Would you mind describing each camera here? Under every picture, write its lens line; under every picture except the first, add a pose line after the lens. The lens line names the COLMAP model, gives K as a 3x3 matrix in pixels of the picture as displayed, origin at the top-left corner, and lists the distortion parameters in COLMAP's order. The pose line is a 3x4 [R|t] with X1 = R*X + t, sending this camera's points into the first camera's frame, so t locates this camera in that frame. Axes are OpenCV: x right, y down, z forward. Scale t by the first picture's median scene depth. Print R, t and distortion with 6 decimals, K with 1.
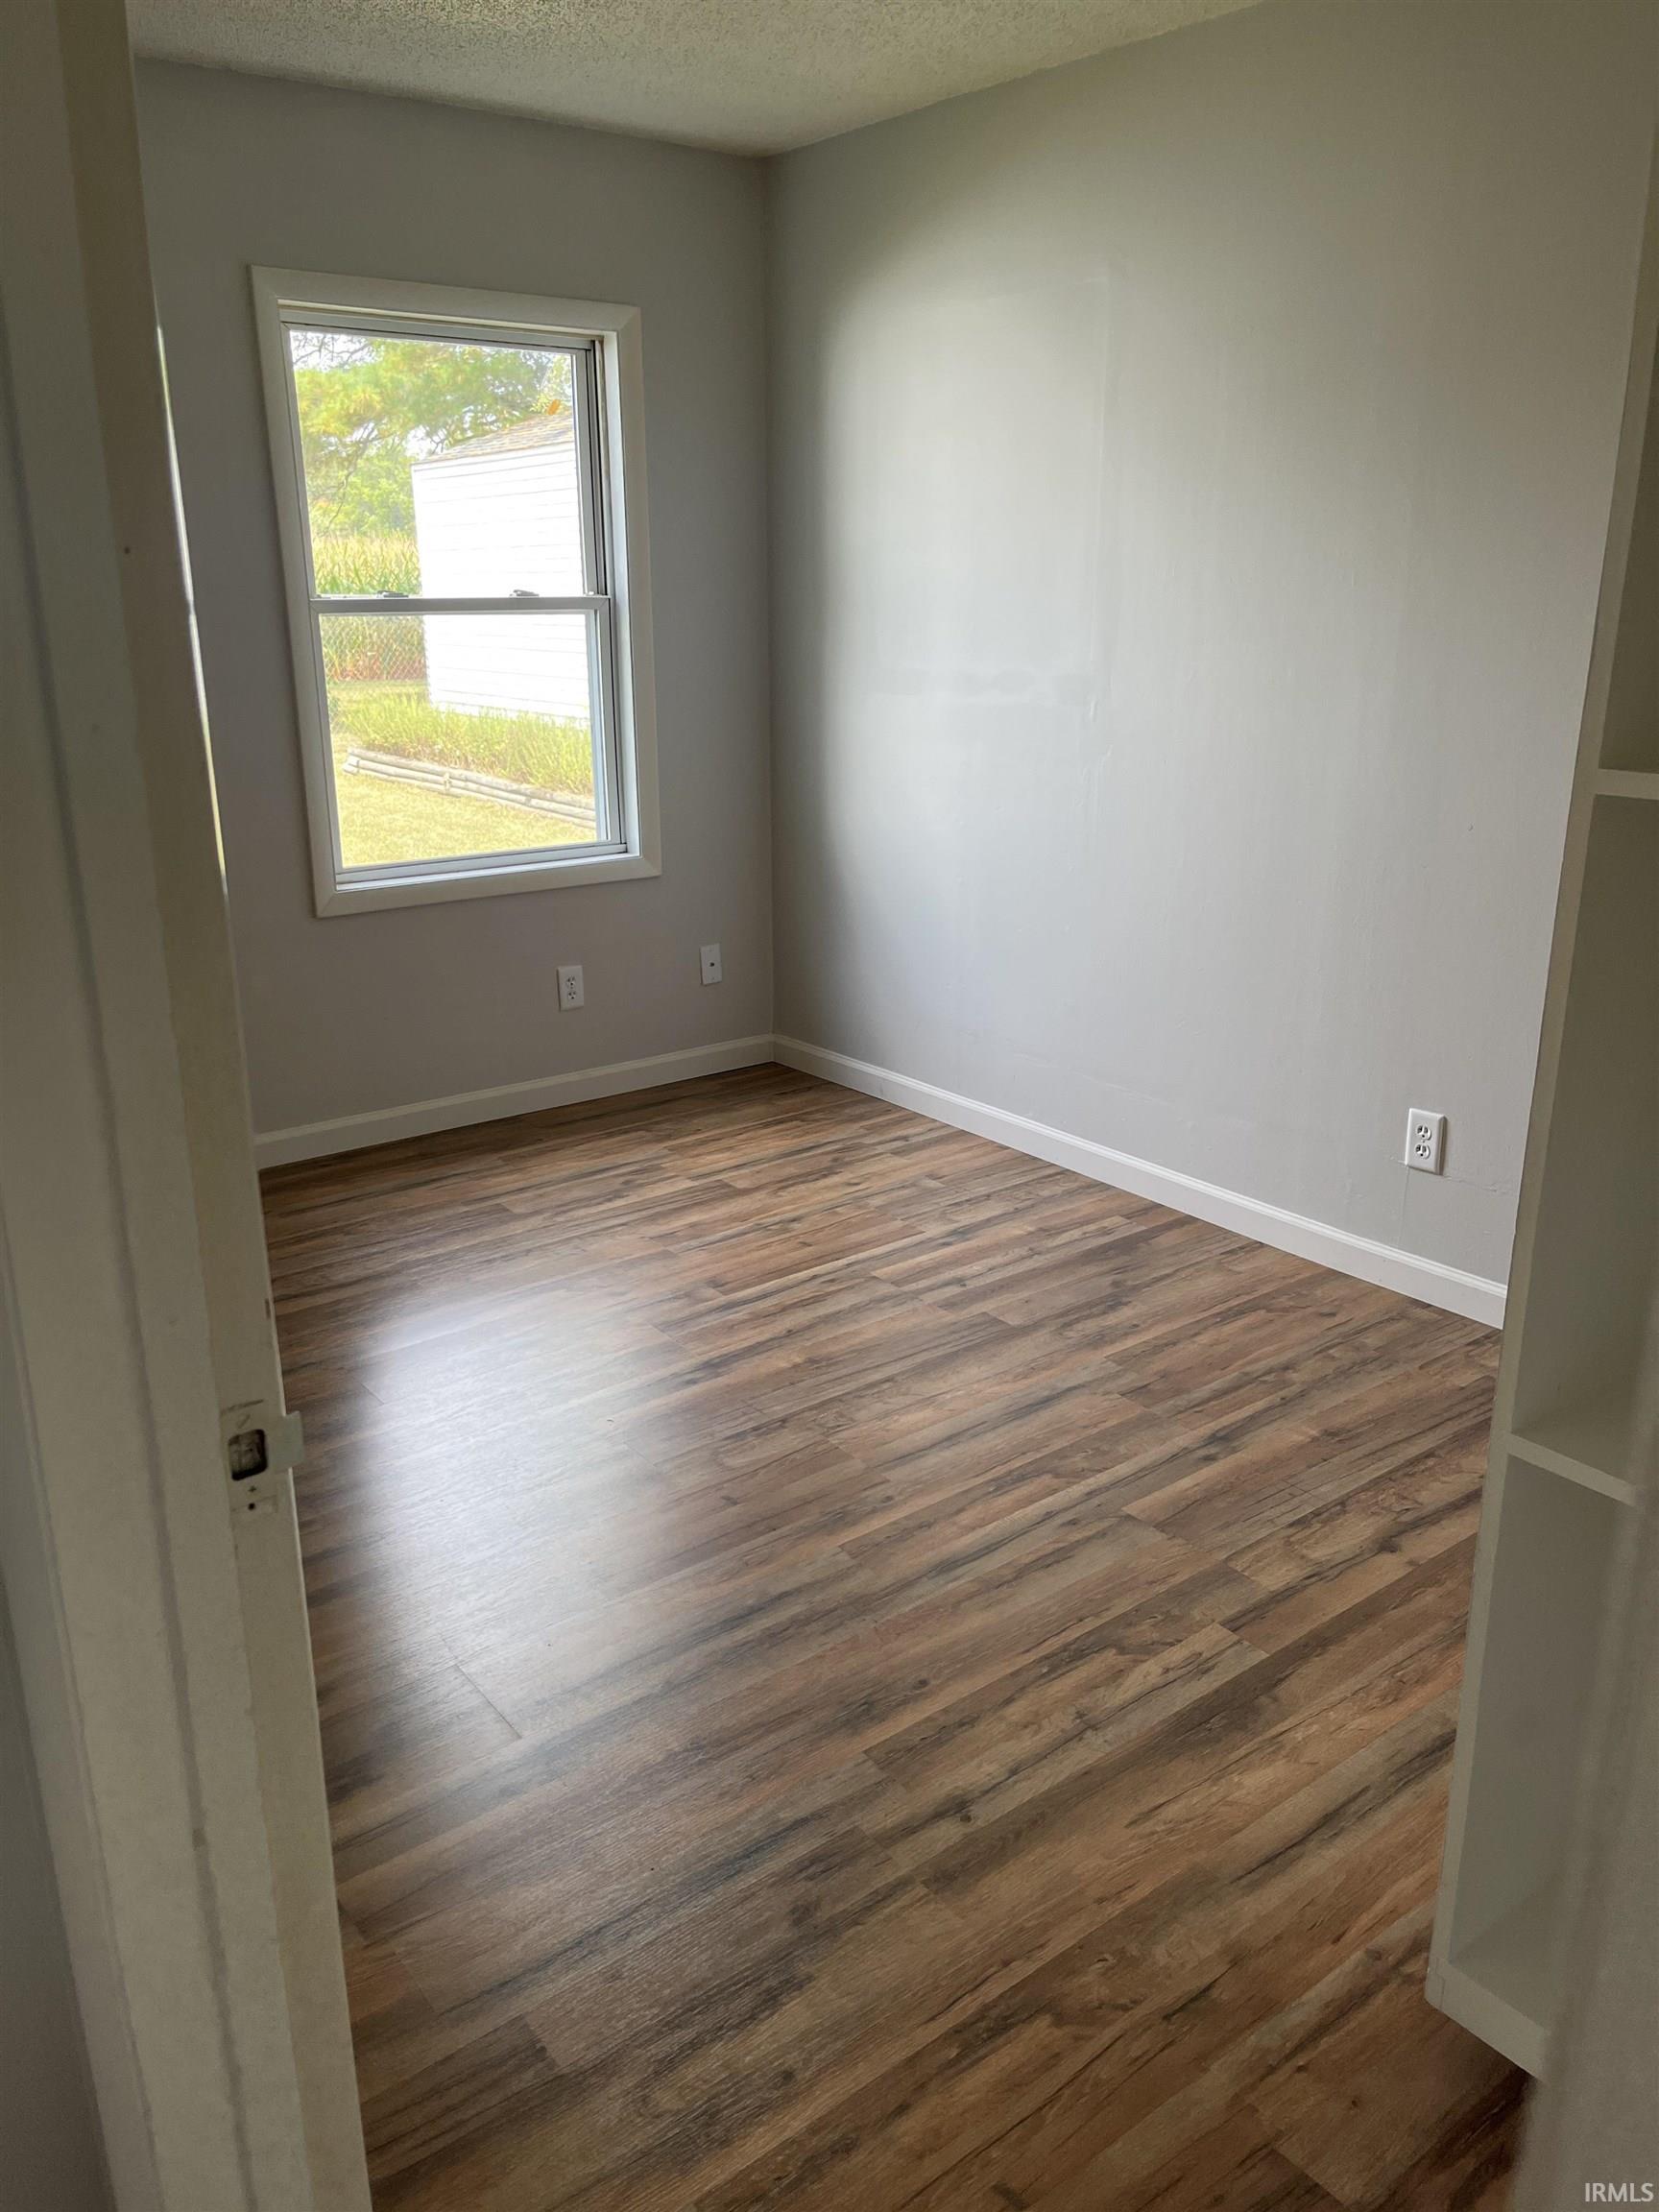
lens RADIAL K [[1678.4, 0, 835.7], [0, 1678.4, 1107.7], [0, 0, 1]] dist [0.030107, -0.068662]
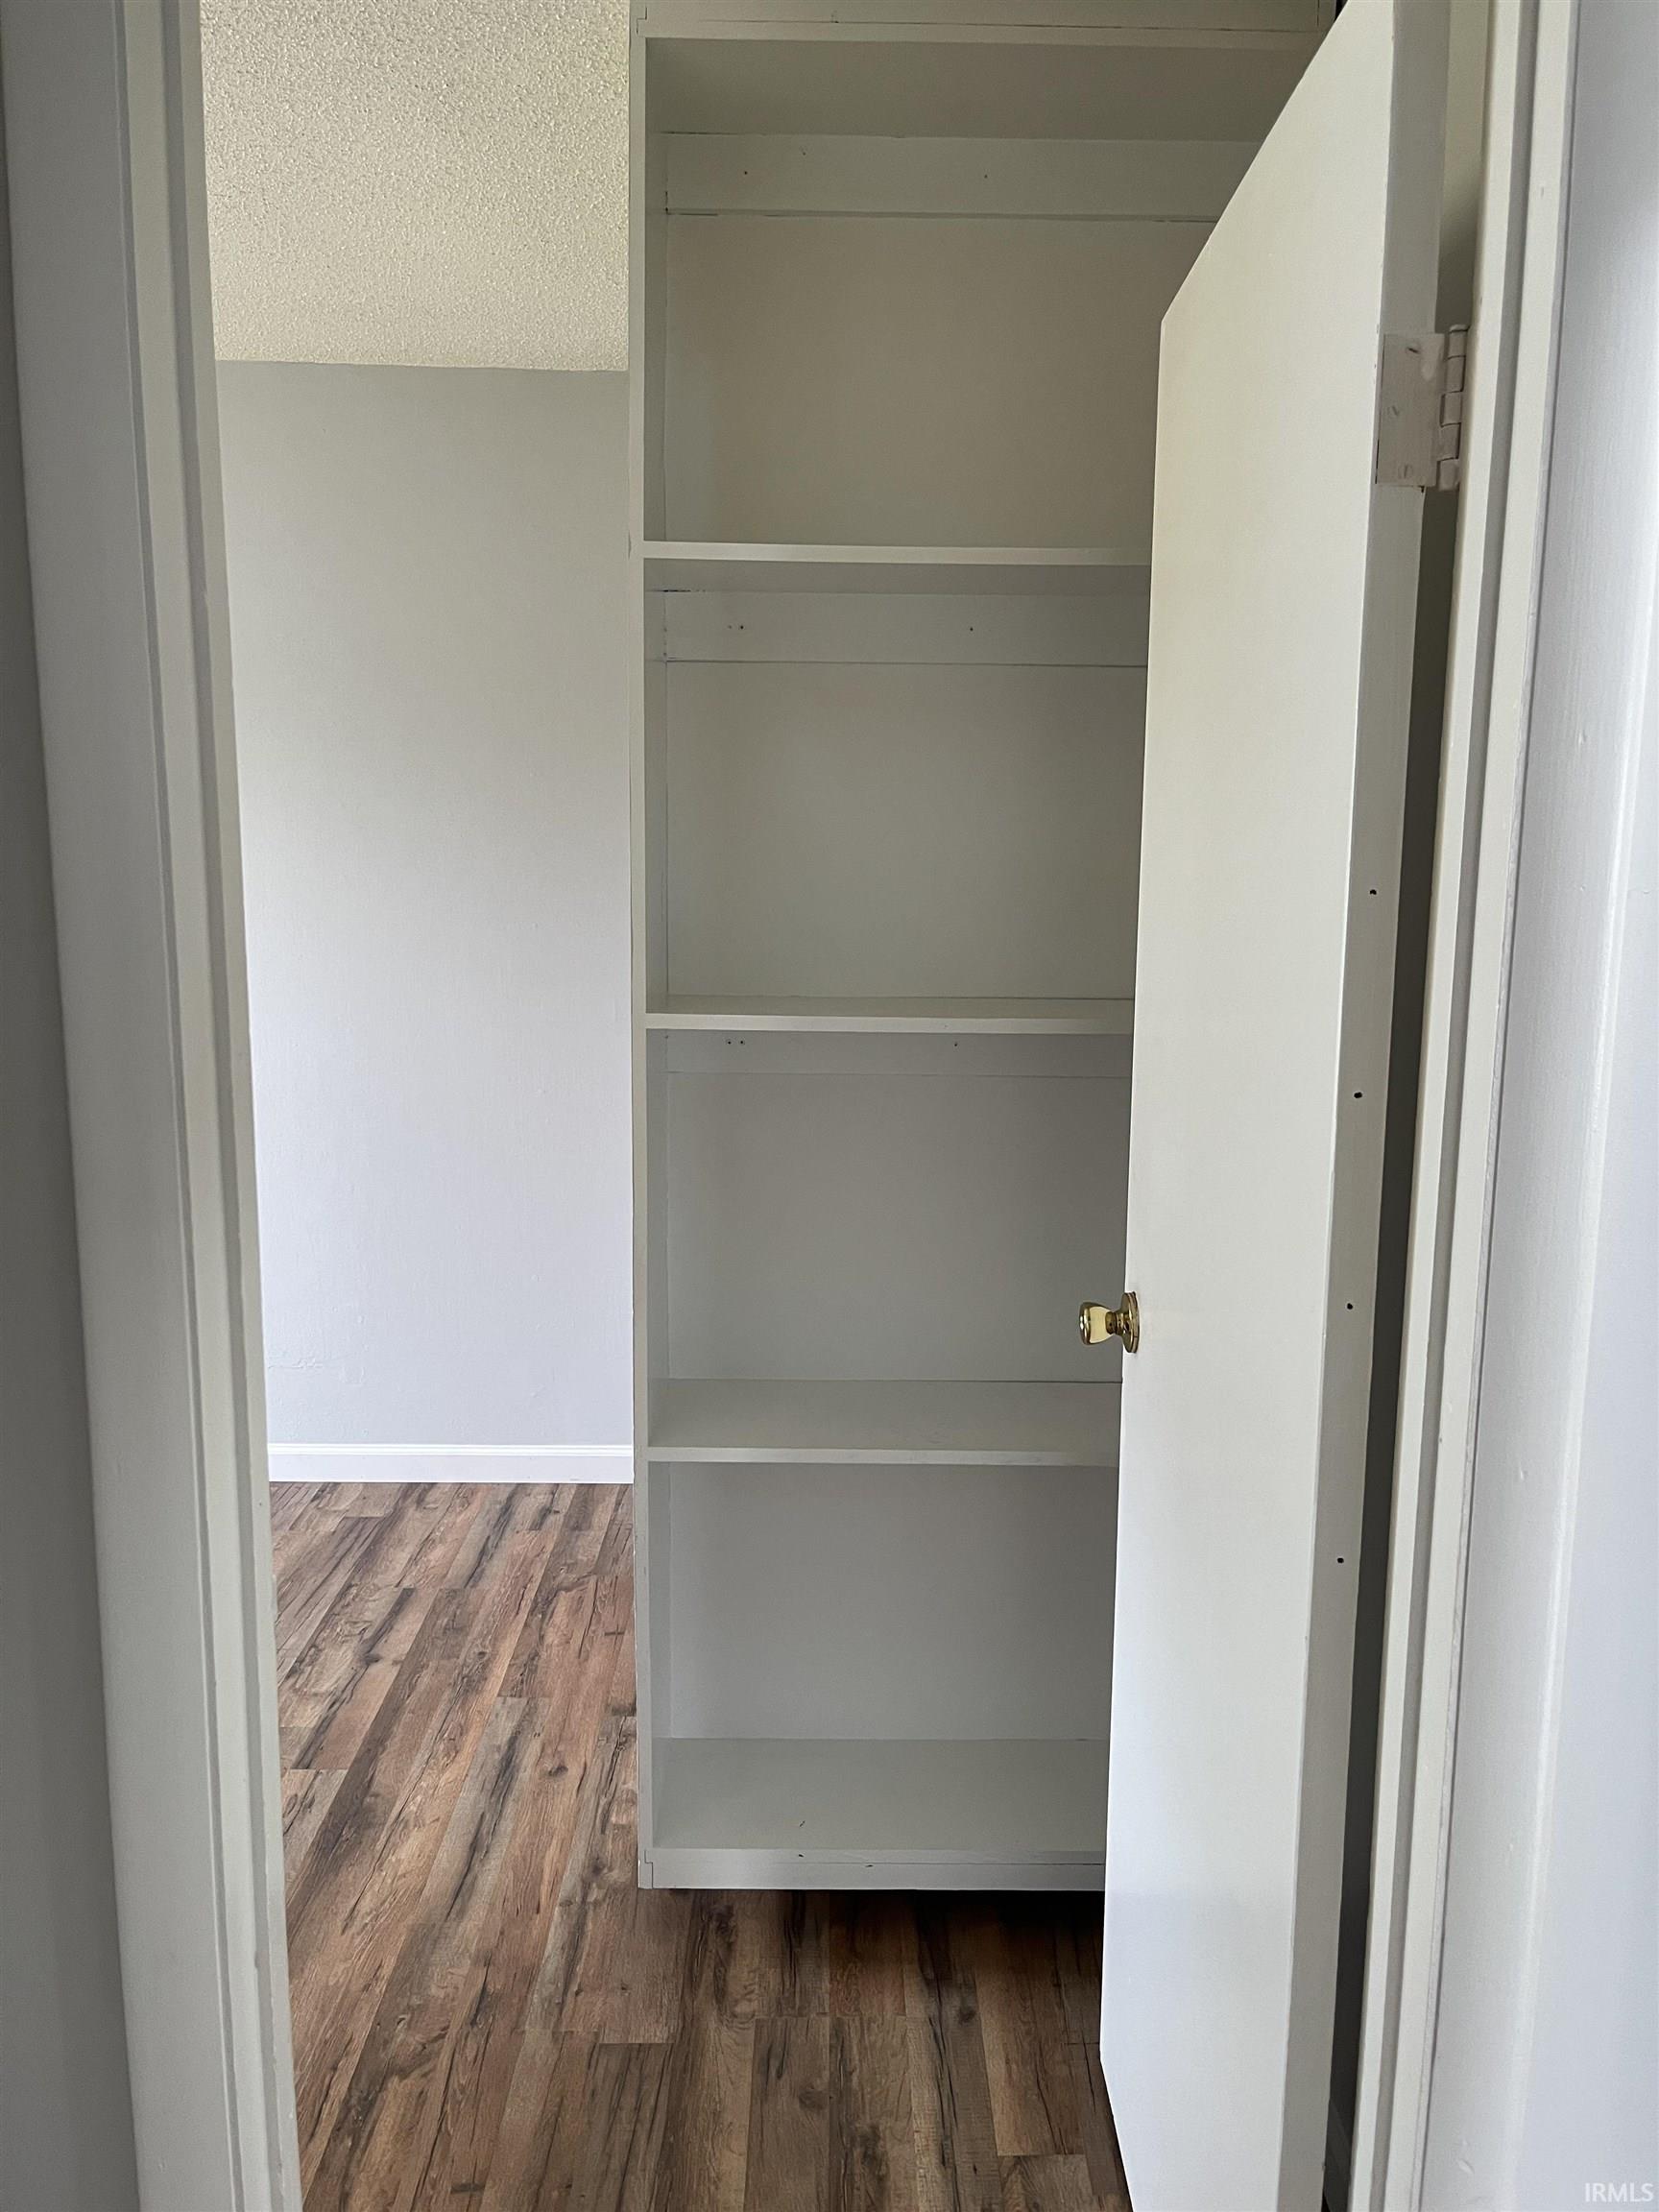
lens RADIAL K [[1678.4, 0, 850.6], [0, 1678.4, 1101.8], [0, 0, 1]] dist [0.030107, -0.068662]
pose [[0.599486, -0.120860, 0.791208, -0.412553], [0.230967, 0.972602, -0.026431, -0.015880], [-0.766336, 0.198588, 0.610976, -0.078970]]
